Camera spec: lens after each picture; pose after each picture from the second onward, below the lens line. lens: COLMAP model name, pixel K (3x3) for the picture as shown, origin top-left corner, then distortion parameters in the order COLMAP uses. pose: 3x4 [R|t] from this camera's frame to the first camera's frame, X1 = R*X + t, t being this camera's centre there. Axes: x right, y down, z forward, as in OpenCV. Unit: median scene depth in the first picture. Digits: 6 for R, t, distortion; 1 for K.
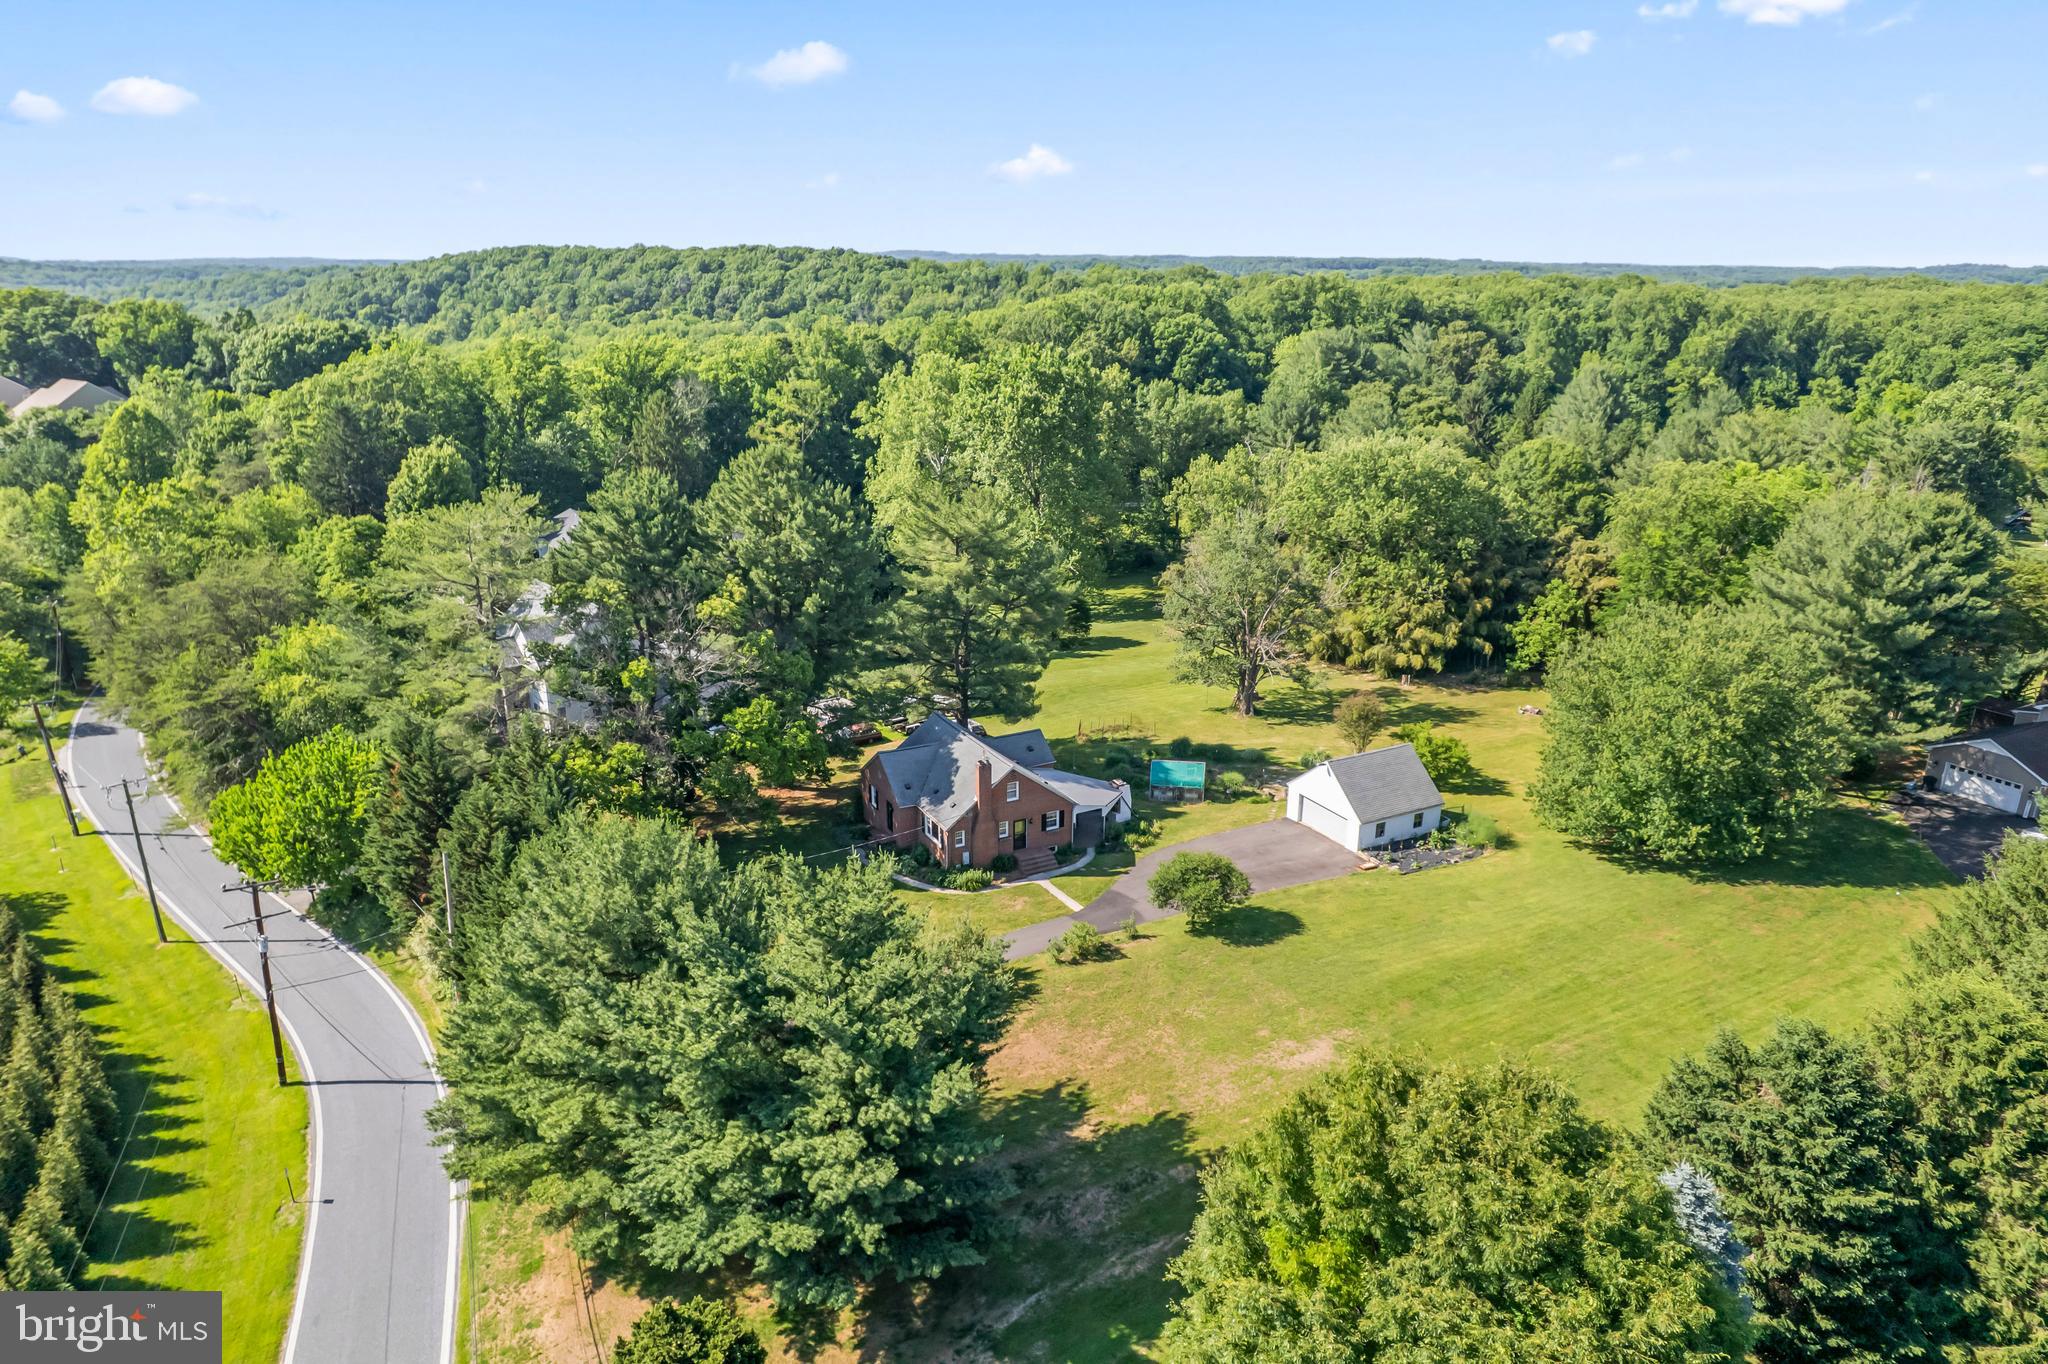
lens RADIAL K [[1326.6, 0, 1013.8], [0, 1326.6, 692.3], [0, 0, 1]] dist [-0.069057, 0.060051]
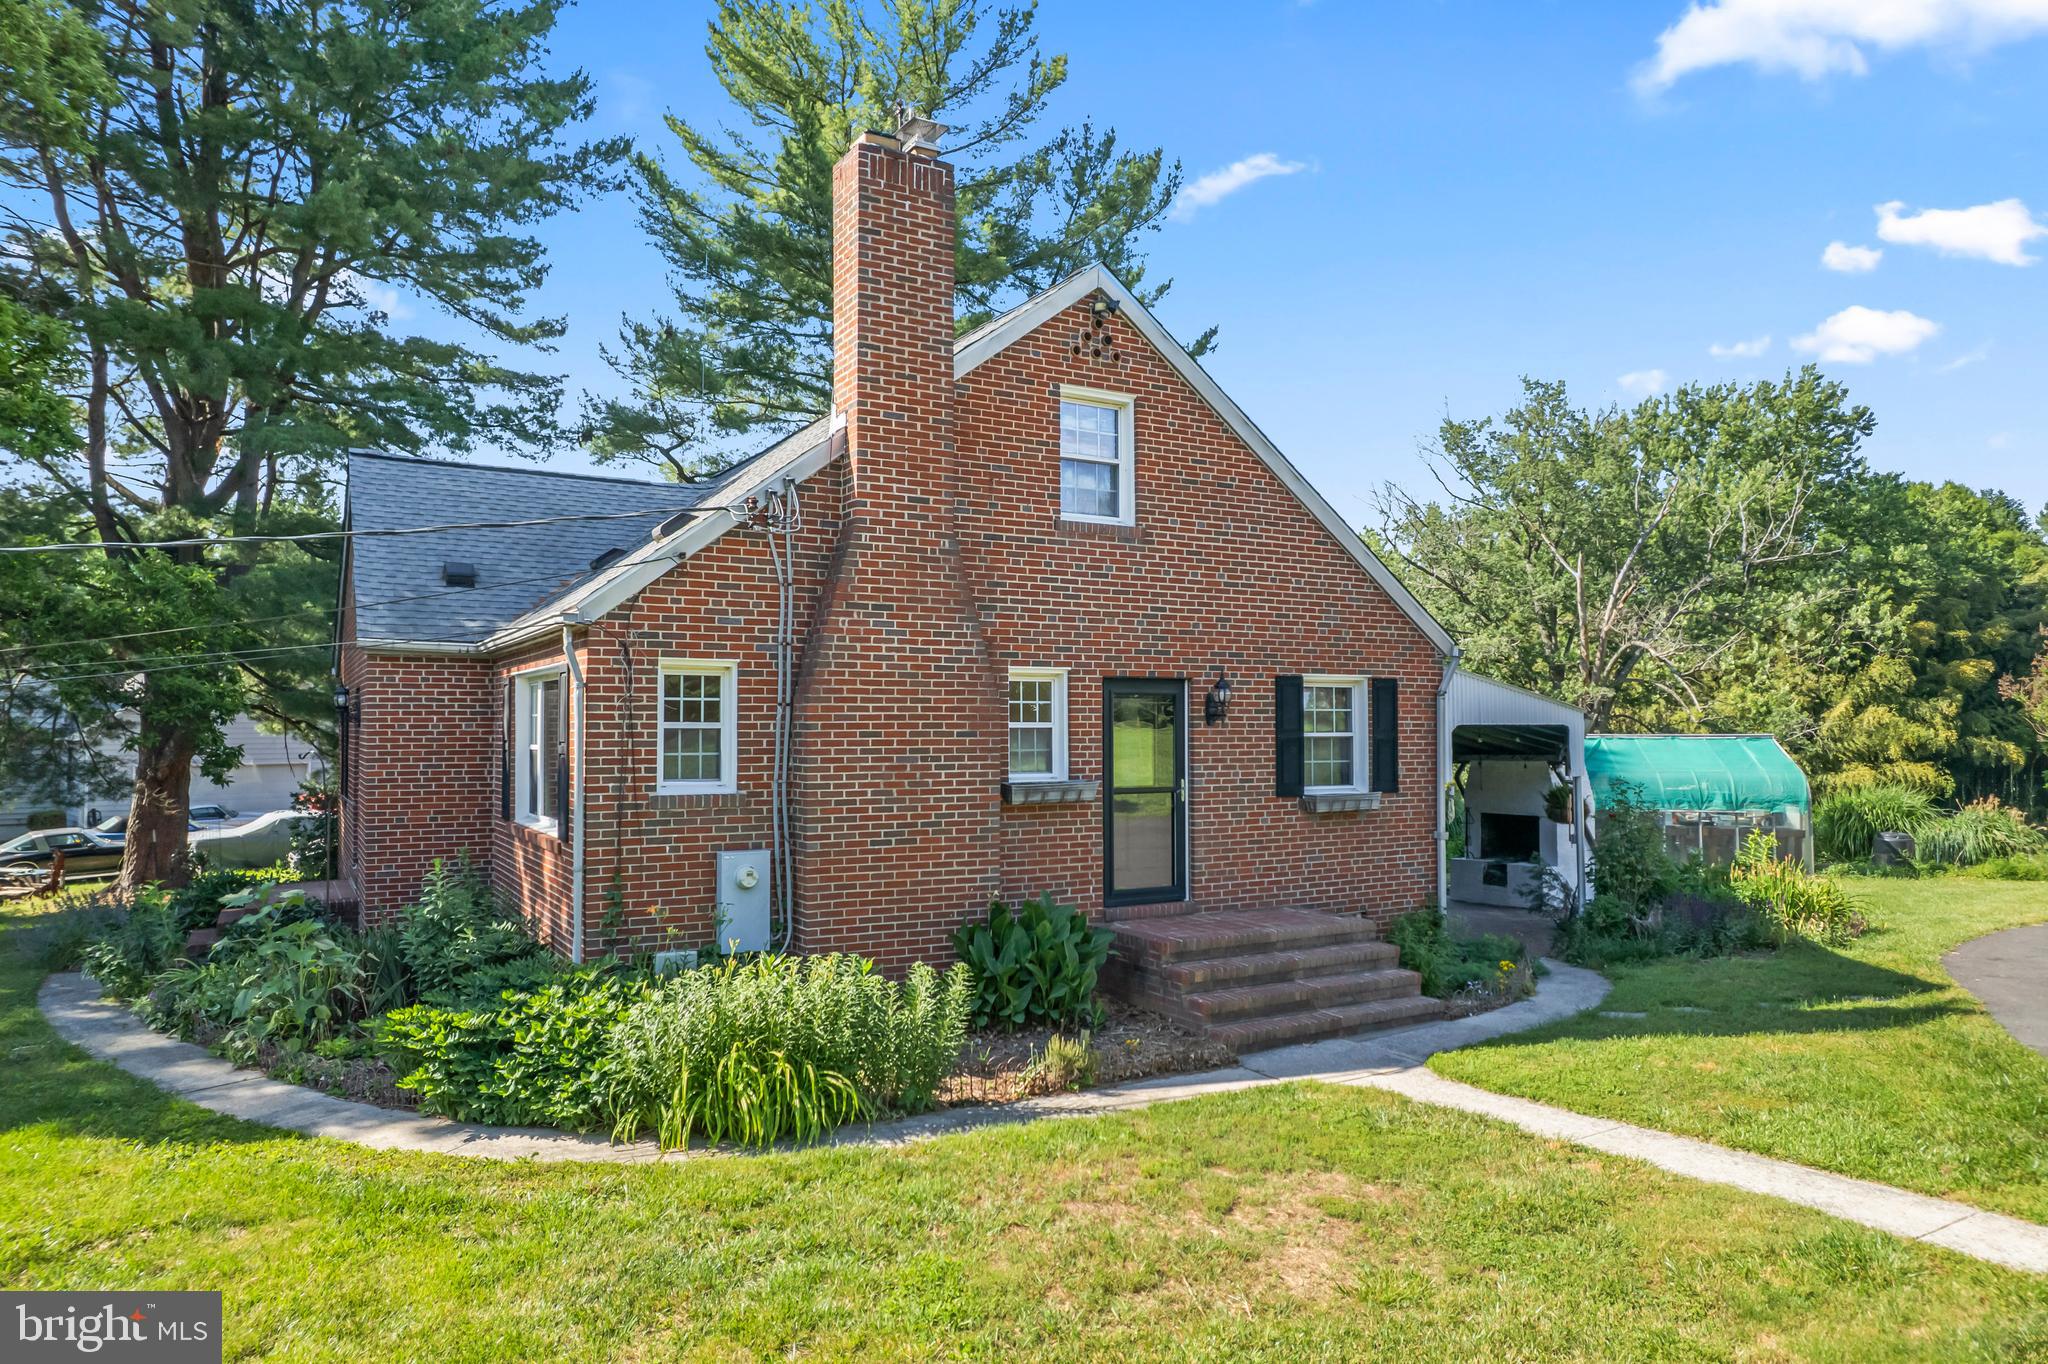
lens RADIAL K [[1326.6, 0, 1039.7], [0, 1326.6, 674.7], [0, 0, 1]] dist [-0.069057, 0.060051]
pose [[0.998933, -0.004401, 0.045983, -0.009198], [0.020406, 0.935094, -0.353812, 0.098070], [-0.041441, 0.354372, 0.934186, 0.573024]]
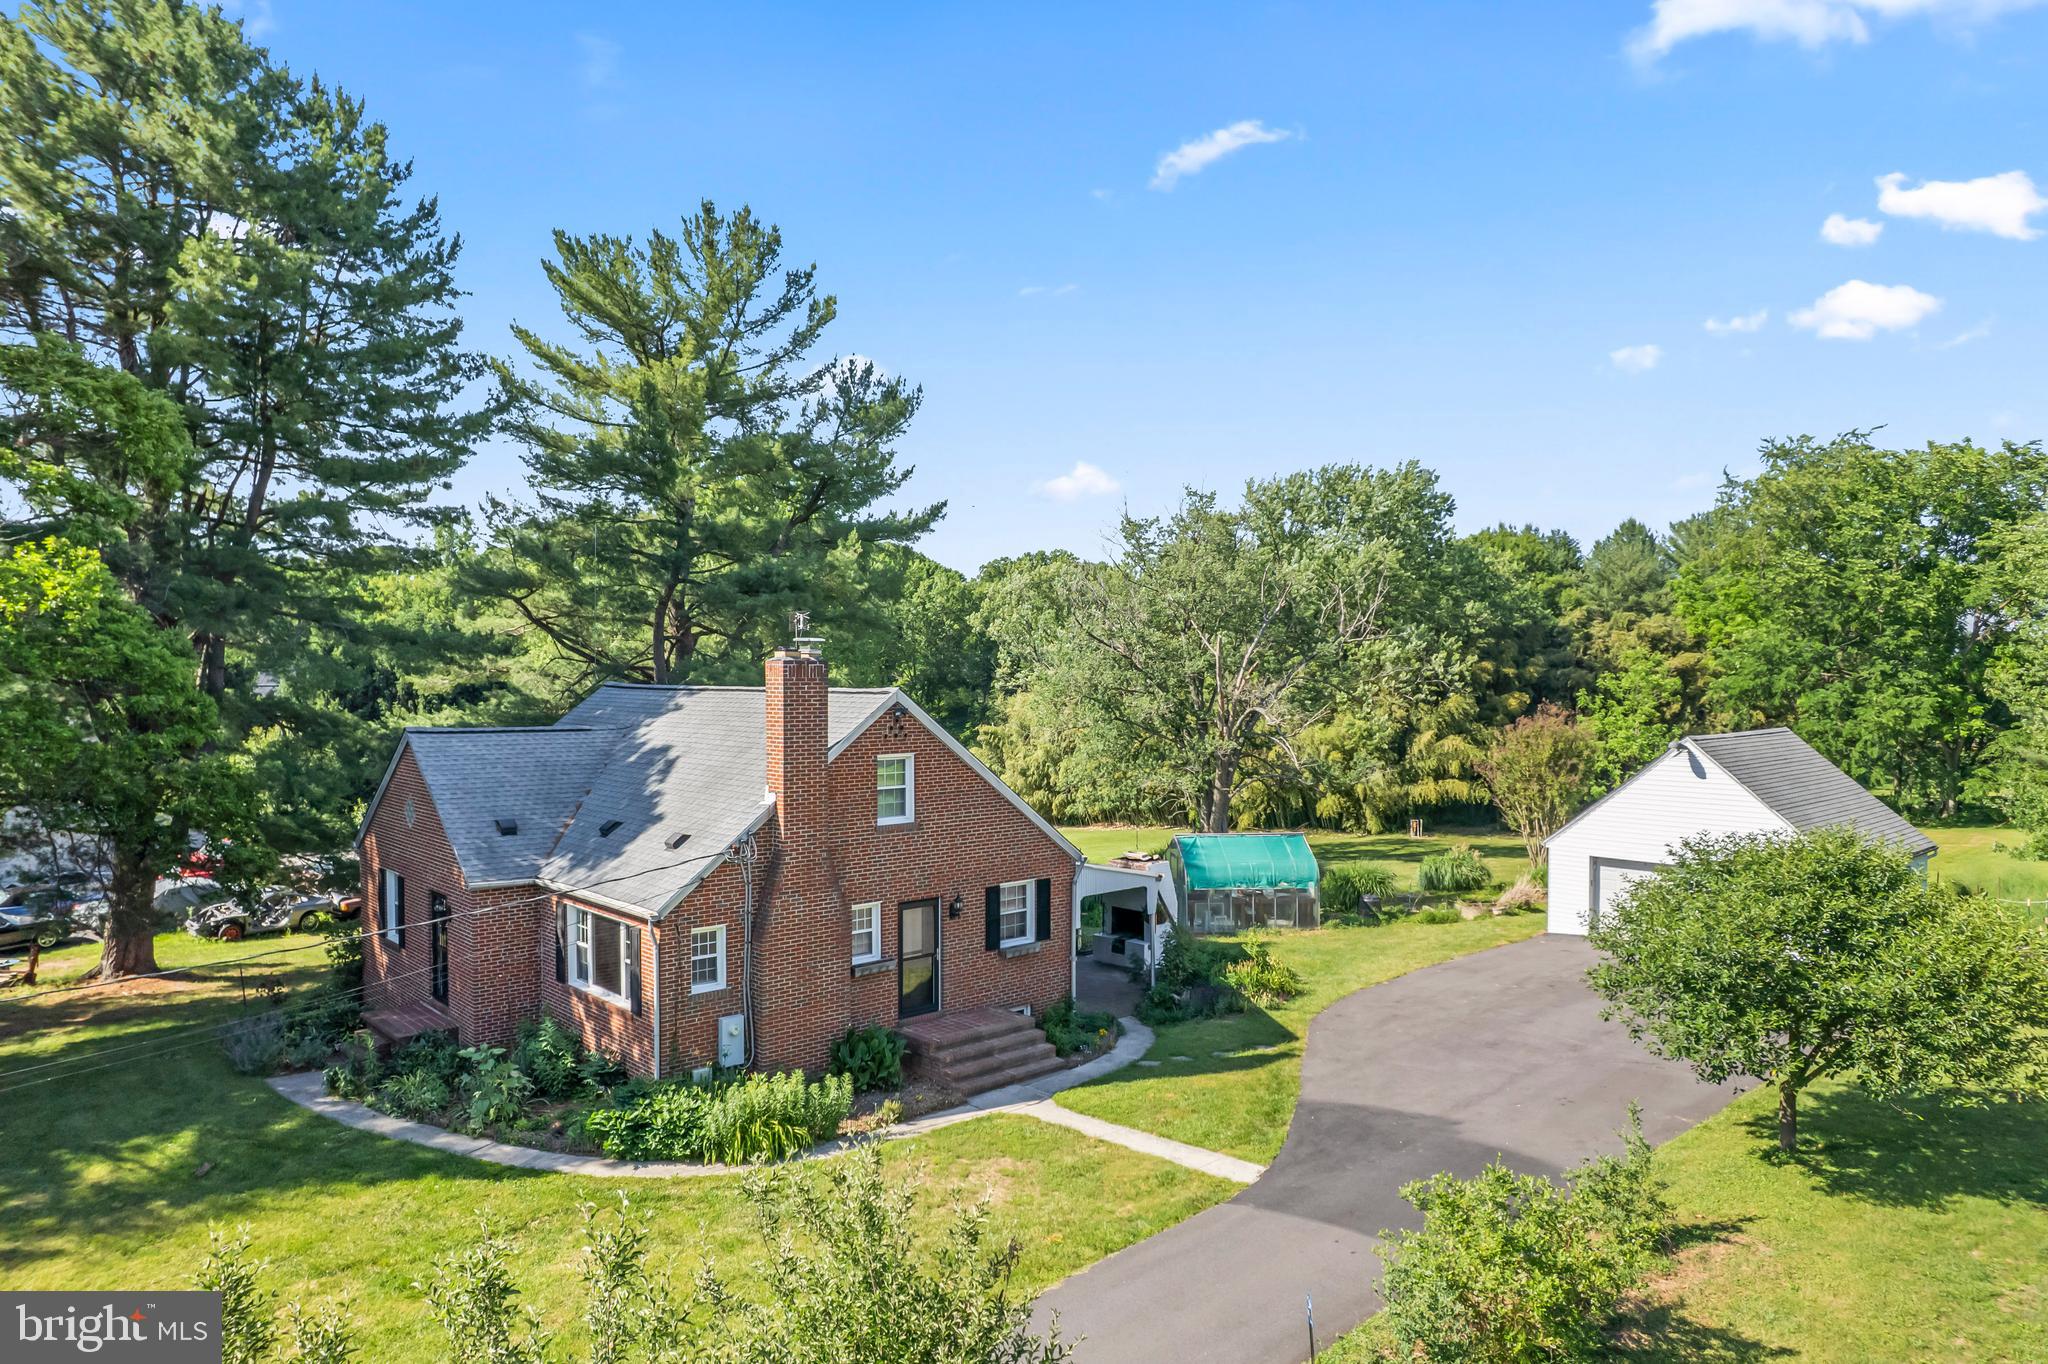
lens RADIAL K [[1326.6, 0, 1052.1], [0, 1326.6, 680.9], [0, 0, 1]] dist [-0.069057, 0.060051]
pose [[0.963544, -0.004602, 0.267511, -0.028981], [0.085792, 0.952370, -0.292628, 0.090895], [-0.253422, 0.304910, 0.918045, 0.476574]]
